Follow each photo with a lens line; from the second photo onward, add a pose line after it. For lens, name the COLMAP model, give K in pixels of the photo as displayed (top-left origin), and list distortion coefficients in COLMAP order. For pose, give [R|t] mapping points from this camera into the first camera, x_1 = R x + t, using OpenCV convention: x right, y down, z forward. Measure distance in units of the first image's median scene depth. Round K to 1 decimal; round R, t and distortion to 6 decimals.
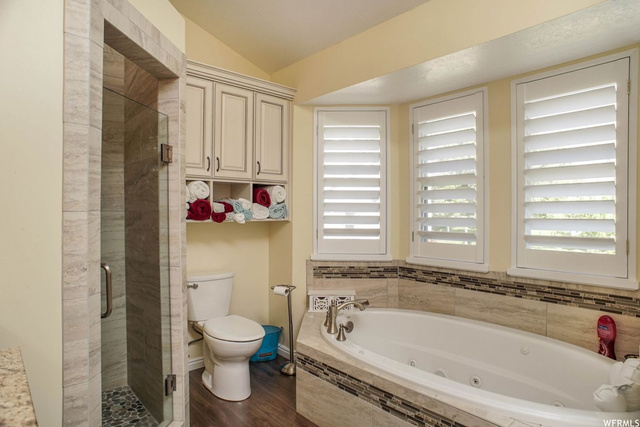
lens RADIAL K [[375.5, 0, 325.0], [0, 375.5, 216.2], [0, 0, 1]] dist [-0.057229, 0.018266]
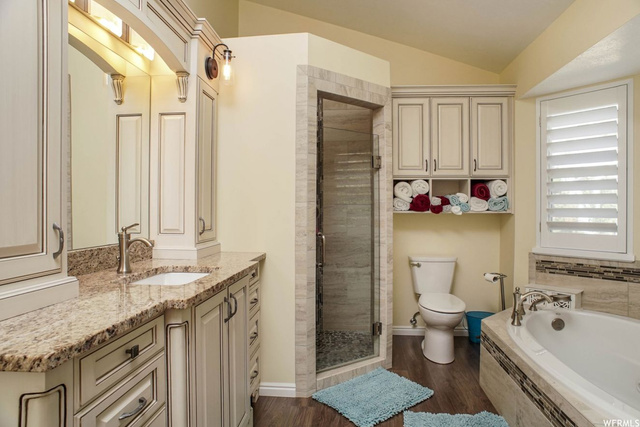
lens RADIAL K [[375.5, 0, 320.7], [0, 375.5, 207.7], [0, 0, 1]] dist [-0.057229, 0.018266]
pose [[0.676926, -0.002942, -0.736045, 0.343779], [-0.009431, 0.999875, -0.012670, 0.016817], [0.735991, 0.015519, 0.676814, -0.081720]]
